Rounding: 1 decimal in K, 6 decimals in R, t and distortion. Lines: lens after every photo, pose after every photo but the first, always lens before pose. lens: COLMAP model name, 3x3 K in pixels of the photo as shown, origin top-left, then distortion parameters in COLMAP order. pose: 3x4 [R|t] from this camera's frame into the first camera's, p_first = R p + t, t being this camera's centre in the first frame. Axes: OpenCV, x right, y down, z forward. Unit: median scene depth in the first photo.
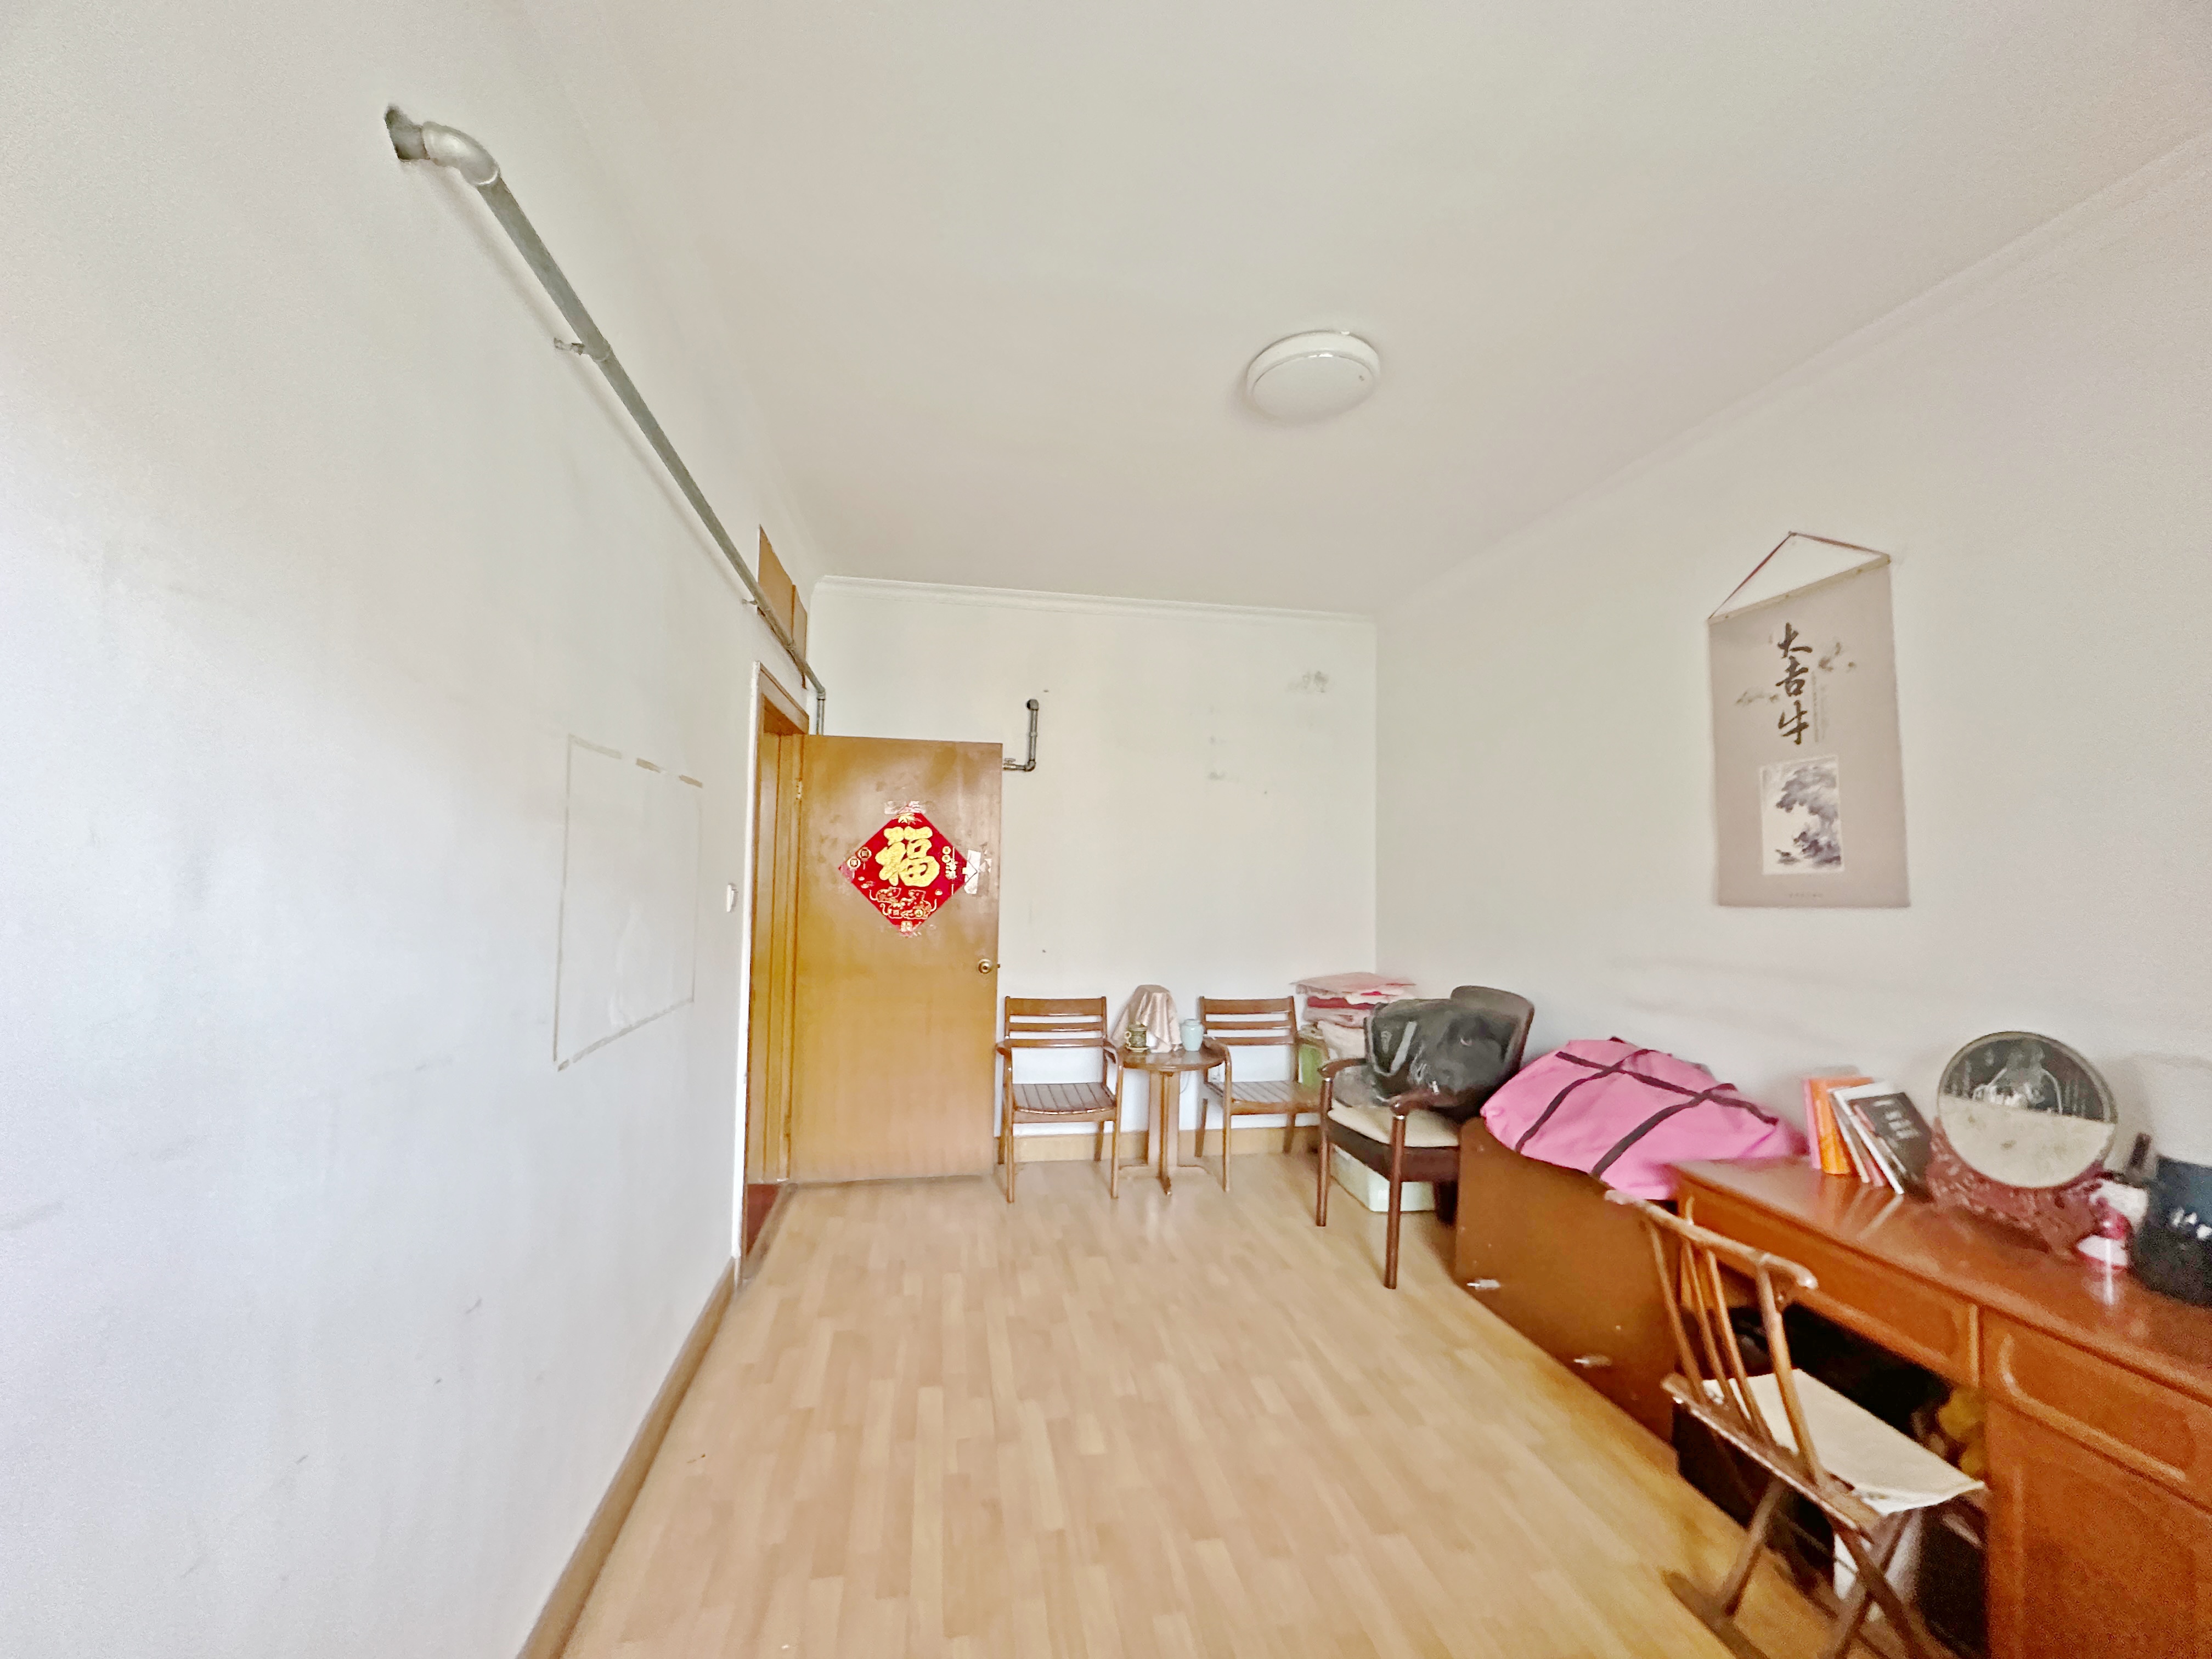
lens RADIAL K [[886.9, 0, 1108.9], [0, 886.9, 830.9], [0, 0, 1]] dist [-0.000218, -0.000017]
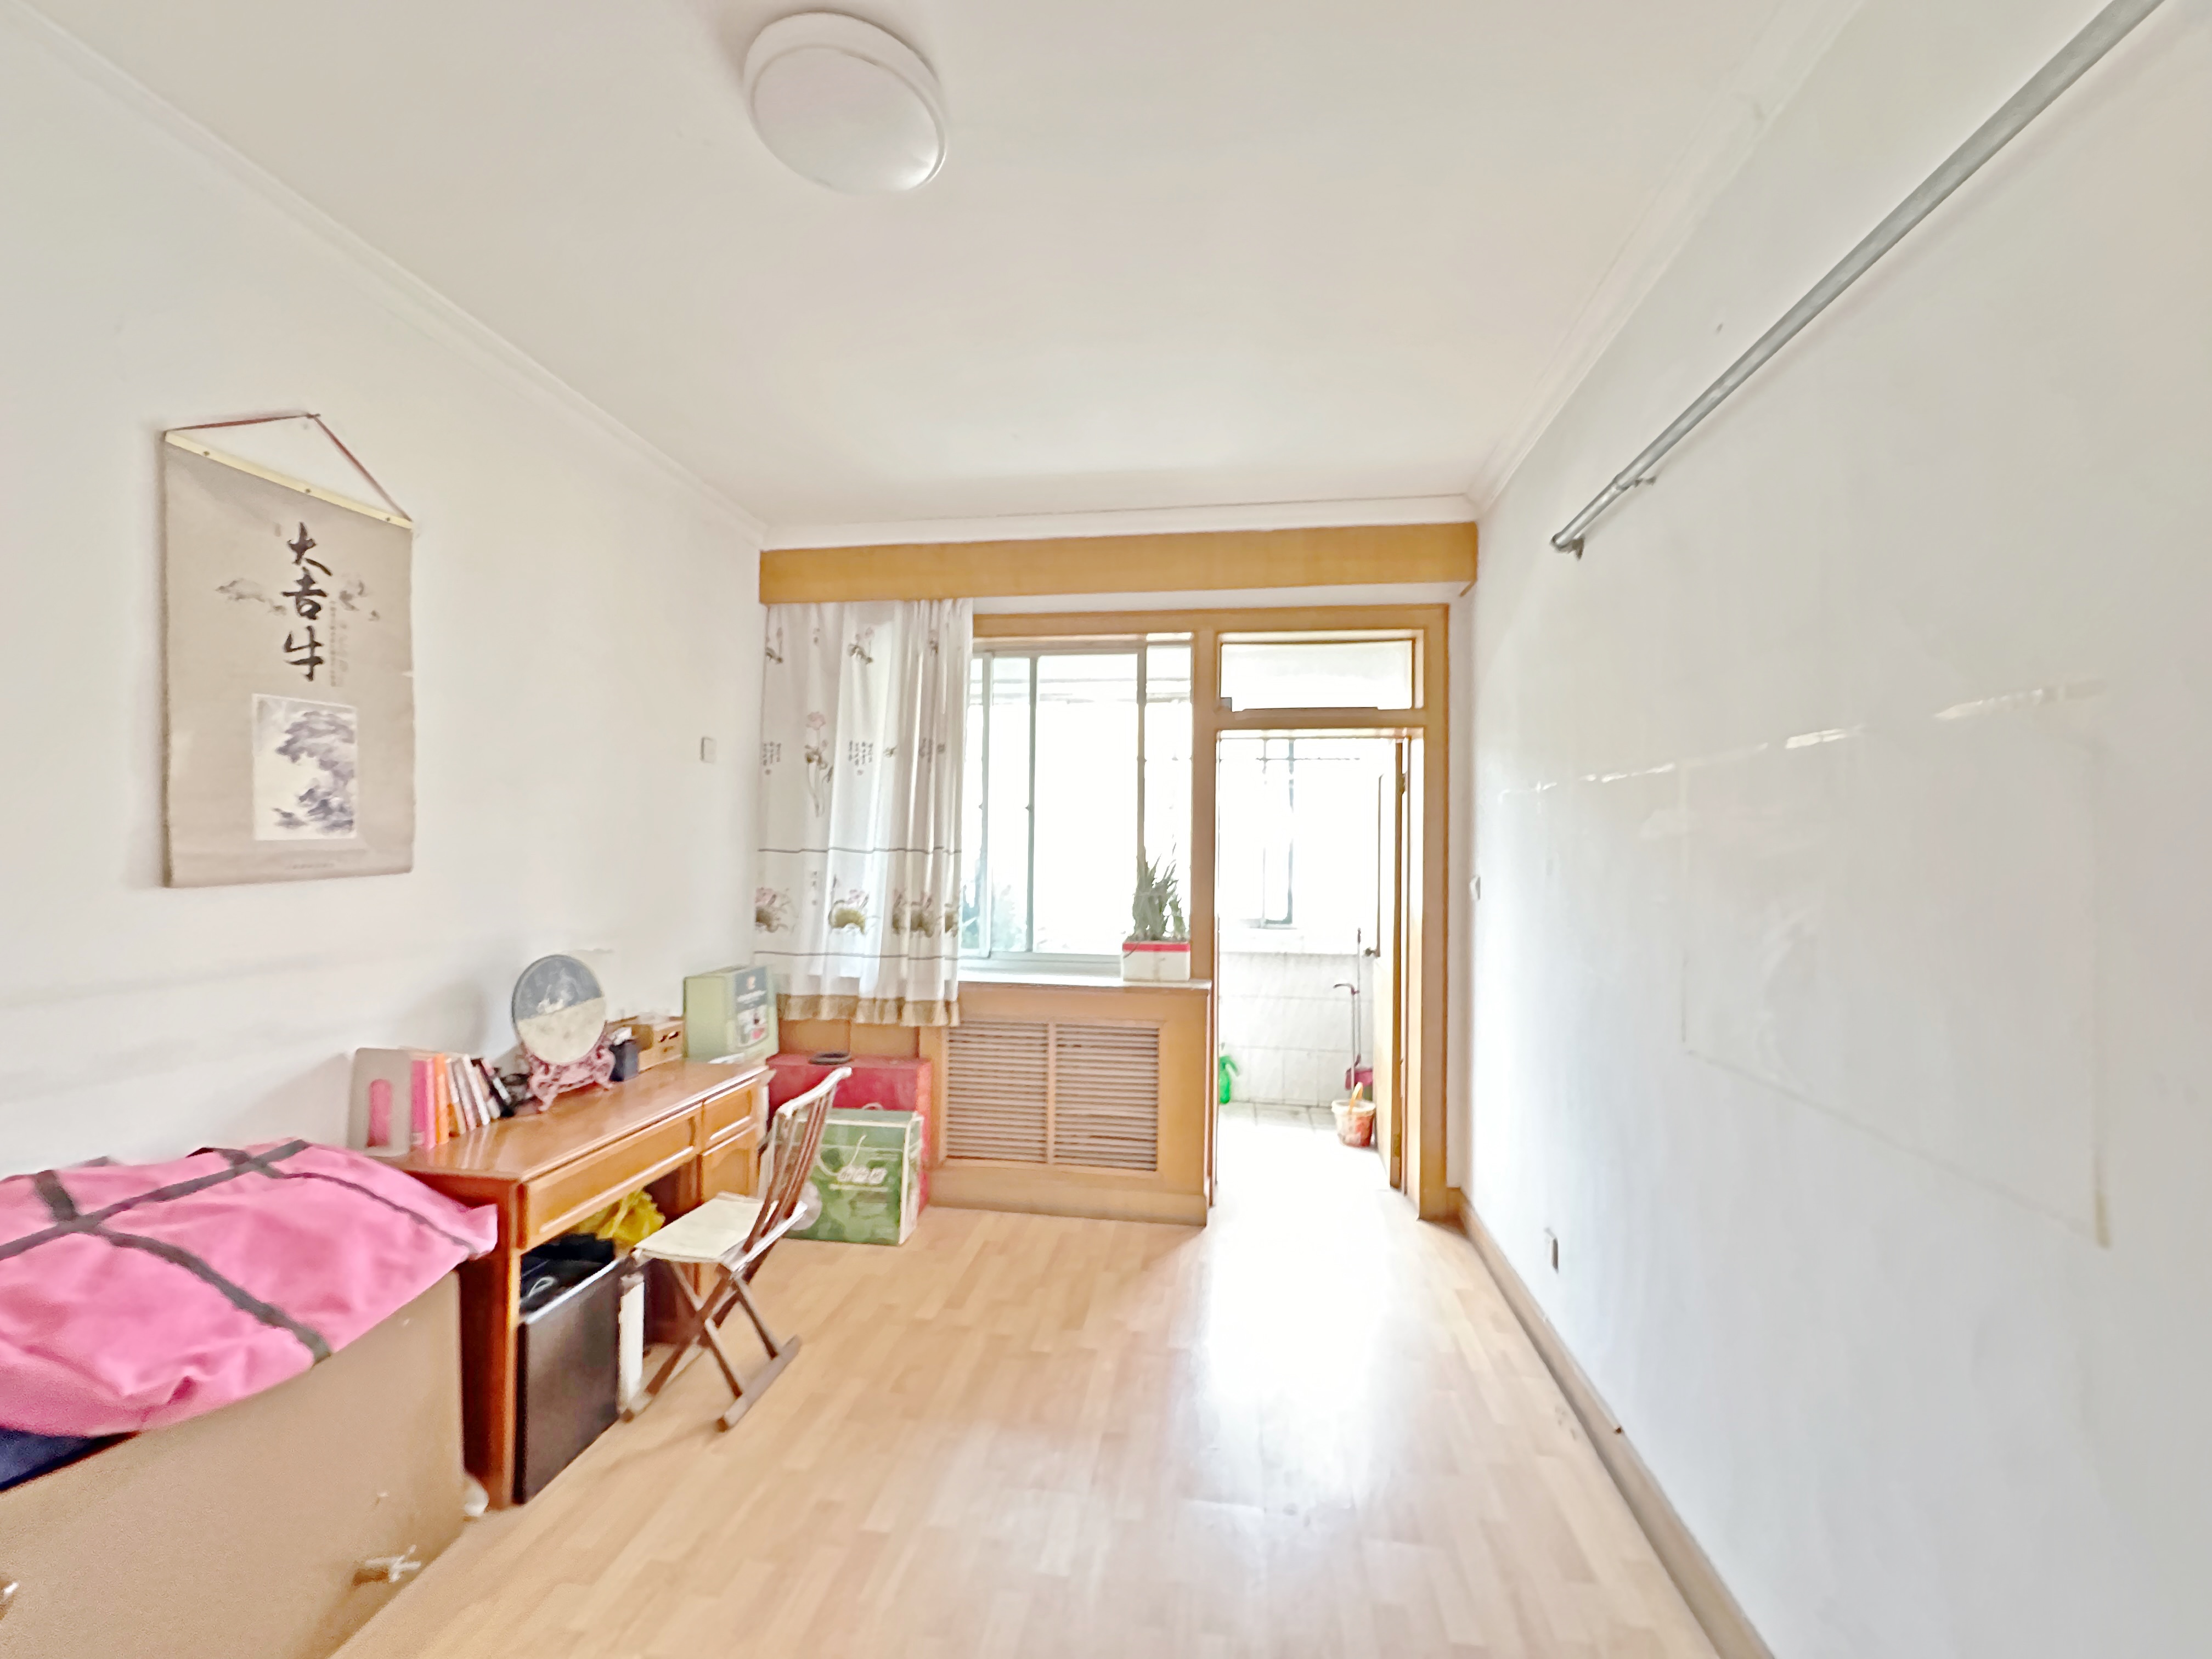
lens RADIAL K [[886.9, 0, 1110.0], [0, 886.9, 842.7], [0, 0, 1]] dist [-0.000218, -0.000017]
pose [[-0.945678, -0.026347, 0.324036, -0.182168], [-0.042466, 0.998182, -0.042772, 0.054351], [-0.322320, -0.054209, -0.945077, 1.530167]]
